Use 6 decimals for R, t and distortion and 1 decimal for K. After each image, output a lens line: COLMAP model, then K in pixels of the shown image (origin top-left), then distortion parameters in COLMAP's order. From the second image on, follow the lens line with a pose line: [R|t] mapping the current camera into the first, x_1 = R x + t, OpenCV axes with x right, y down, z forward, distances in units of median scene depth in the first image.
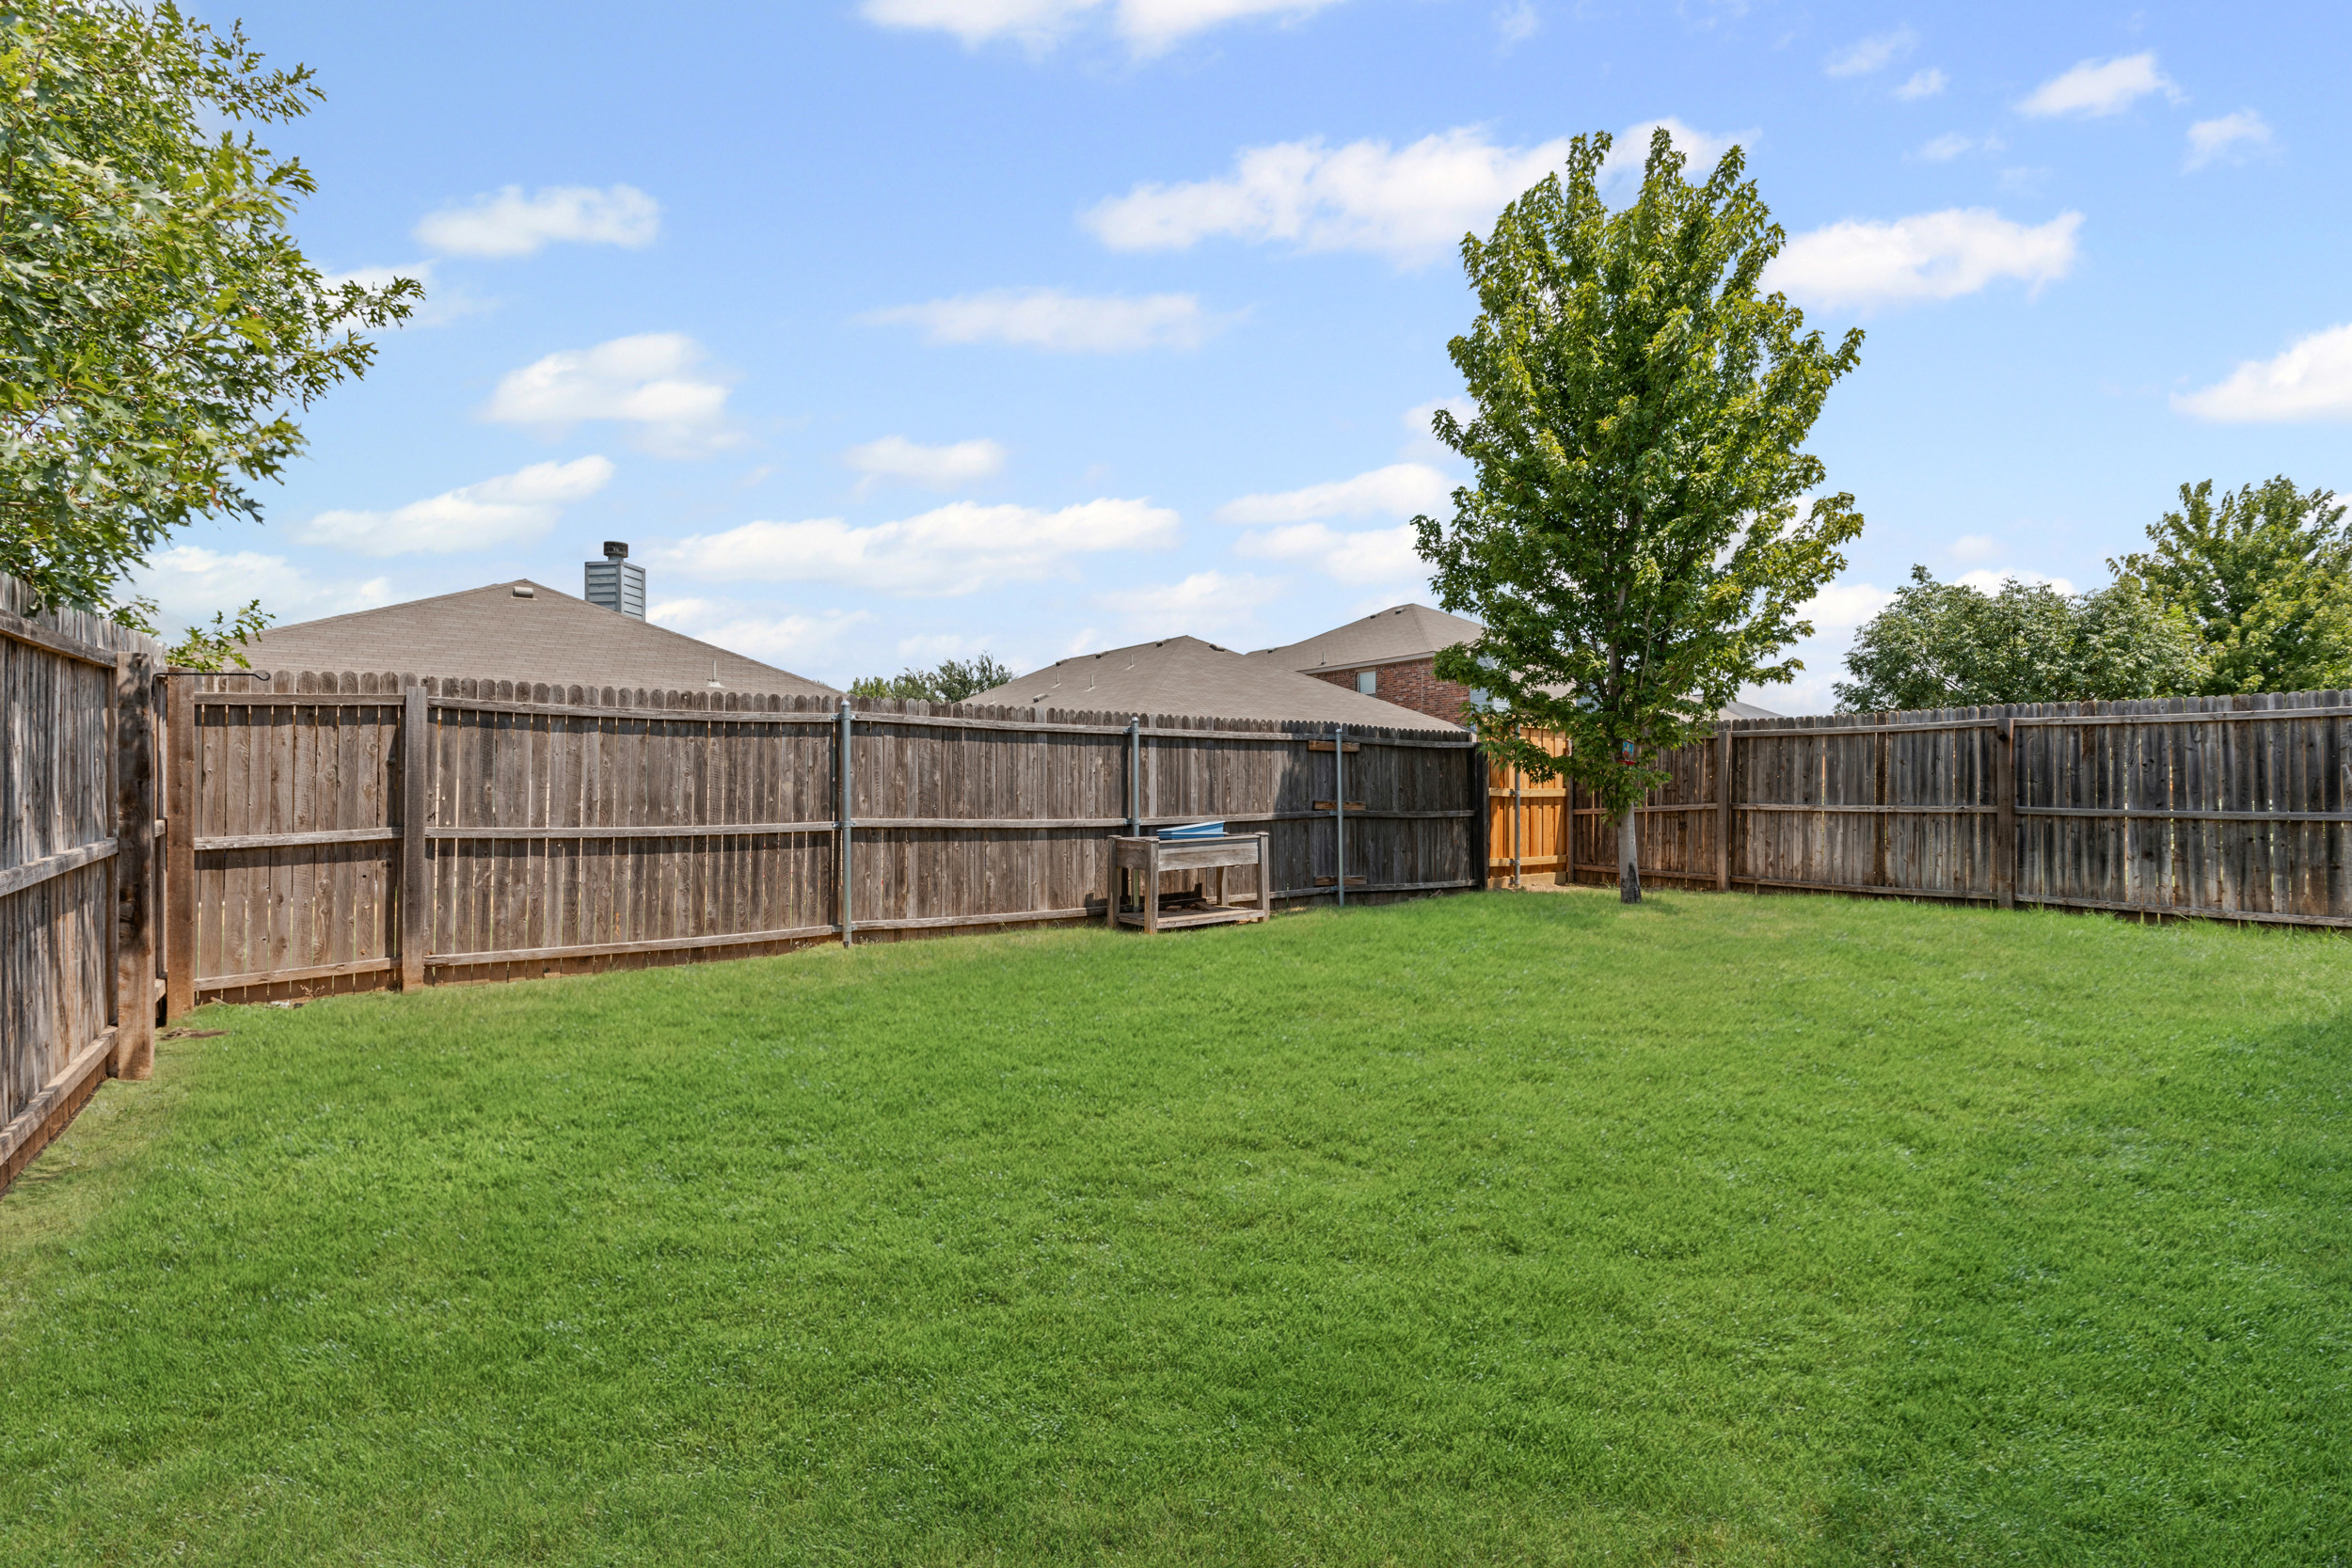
lens RADIAL K [[1076.9, 0, 1178.8], [0, 1076.9, 778.6], [0, 0, 1]] dist [0.007448, -0.000793]
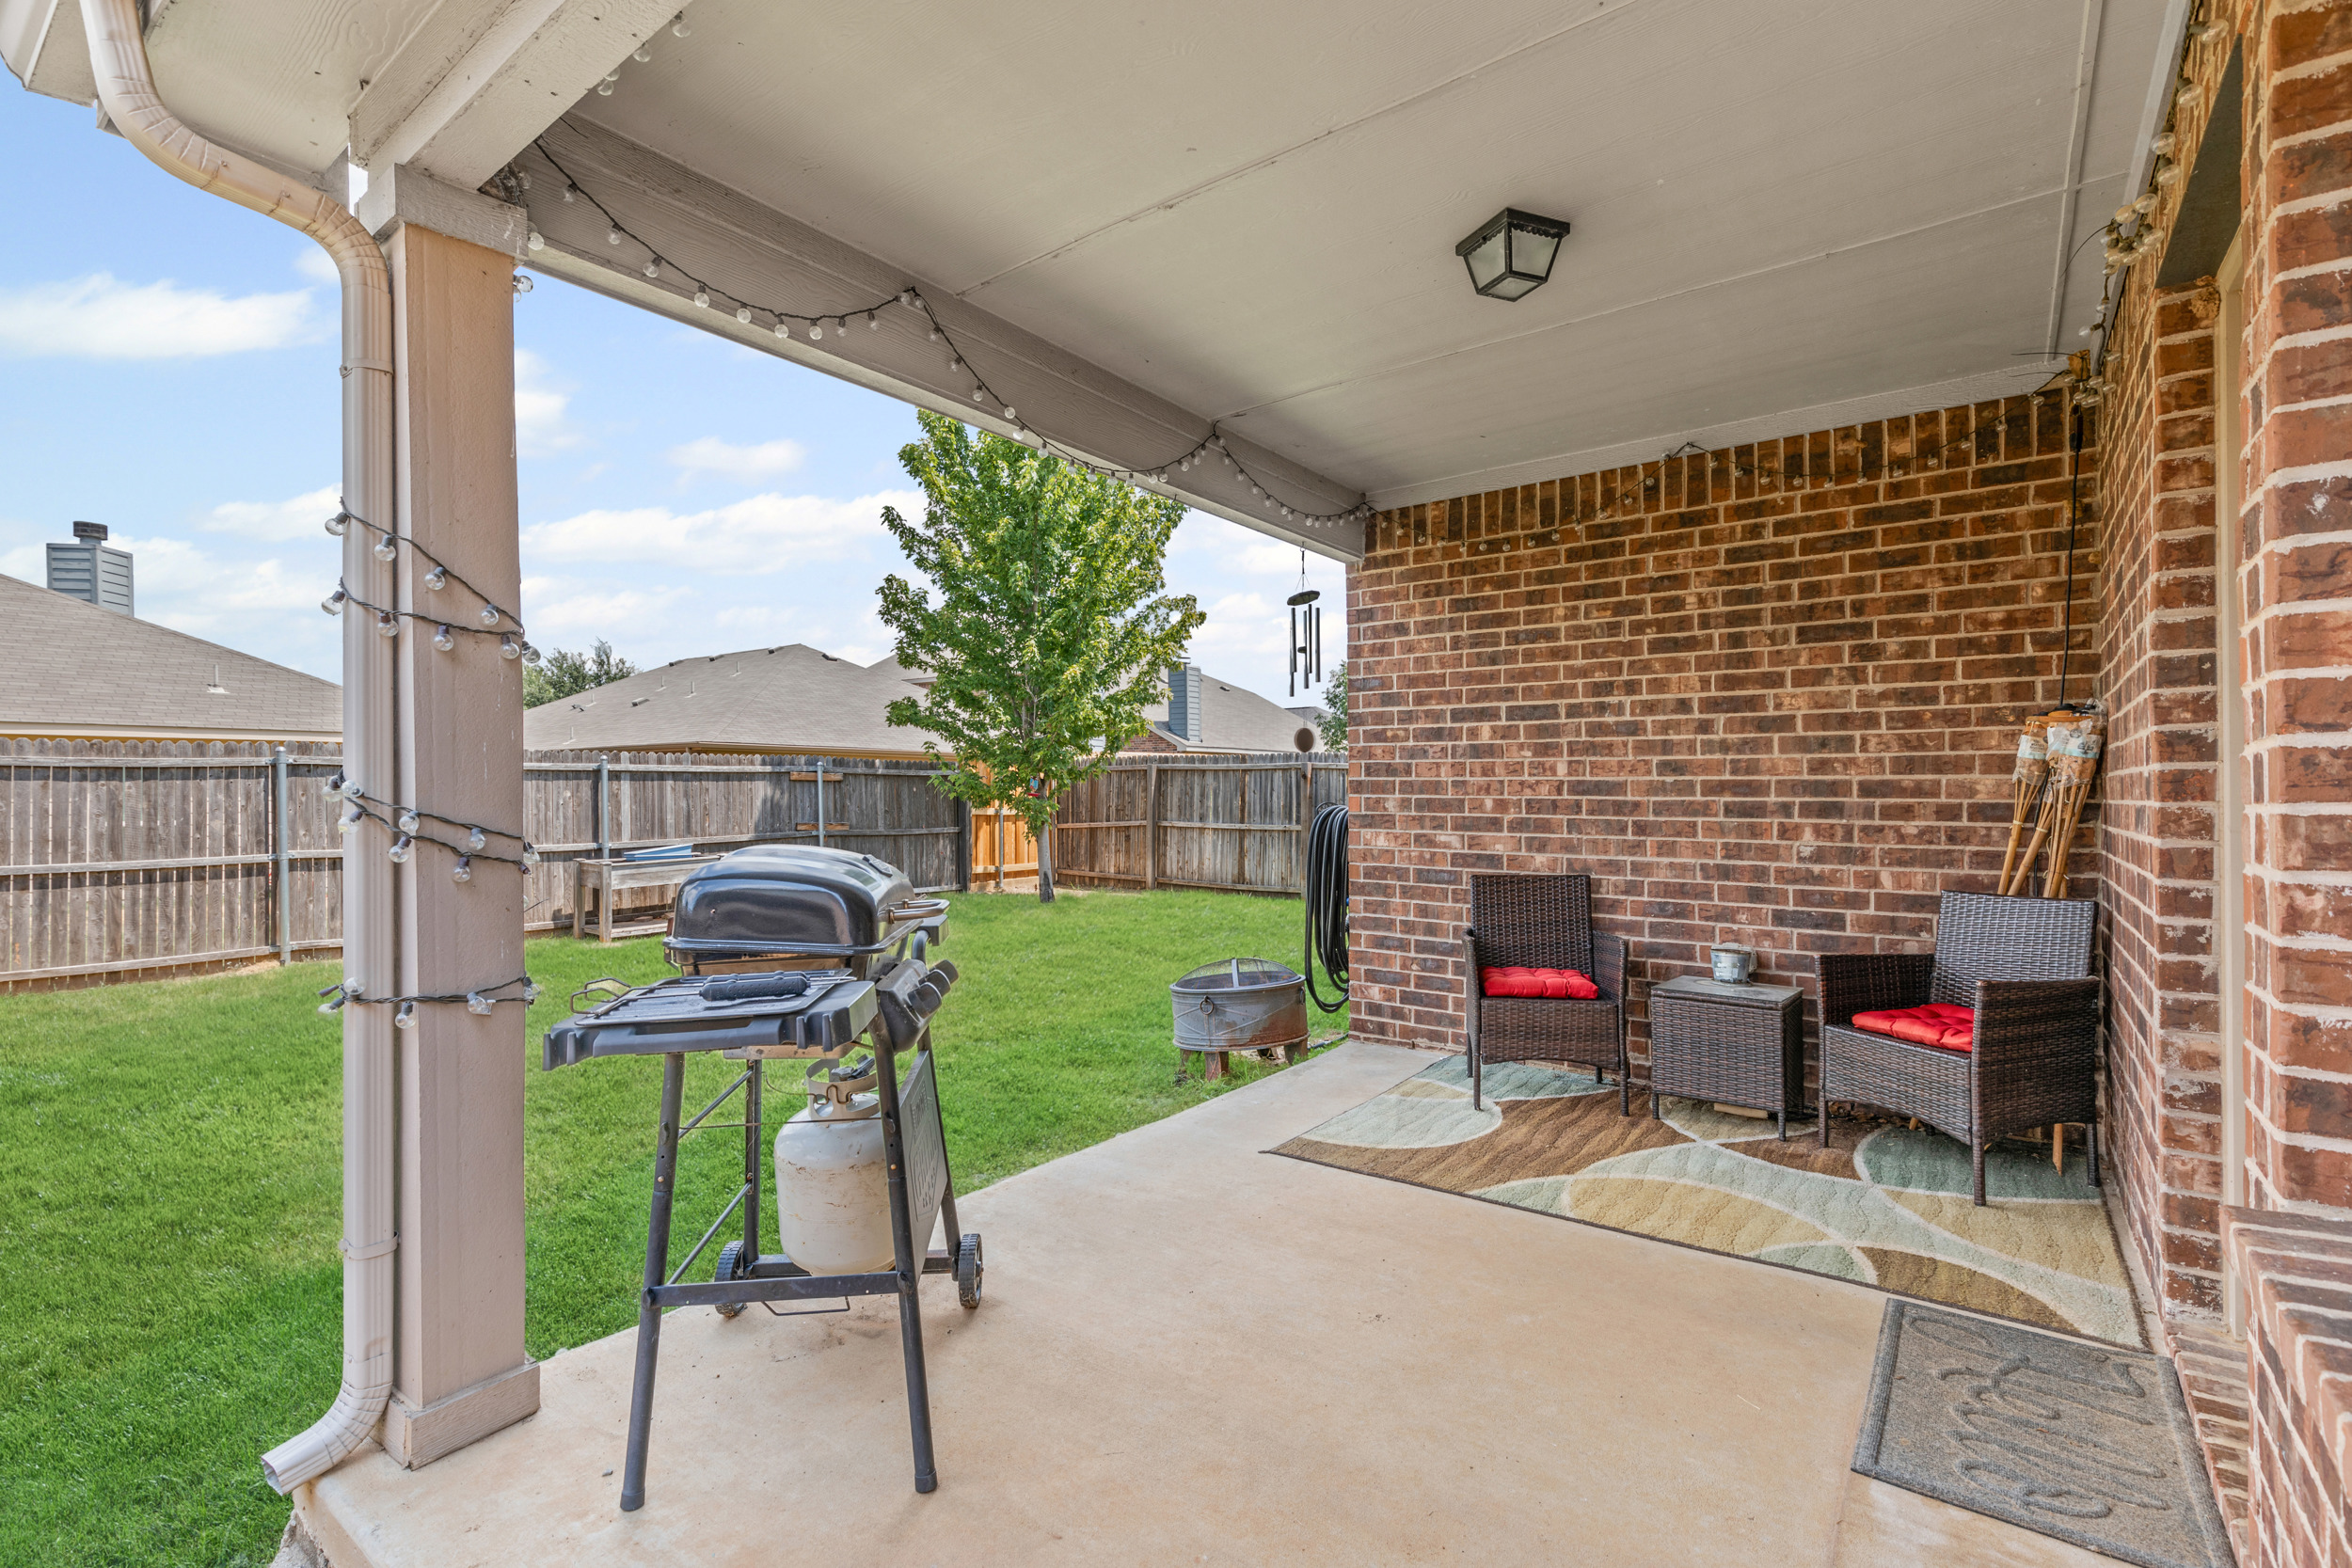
lens RADIAL K [[1076.9, 0, 1175.0], [0, 1076.9, 795.5], [0, 0, 1]] dist [0.007448, -0.000793]
pose [[0.960775, 0.000438, 0.277328, 0.221443], [-0.006307, 0.999775, 0.020268, -0.040386], [-0.277257, -0.021222, 0.960561, -0.278273]]
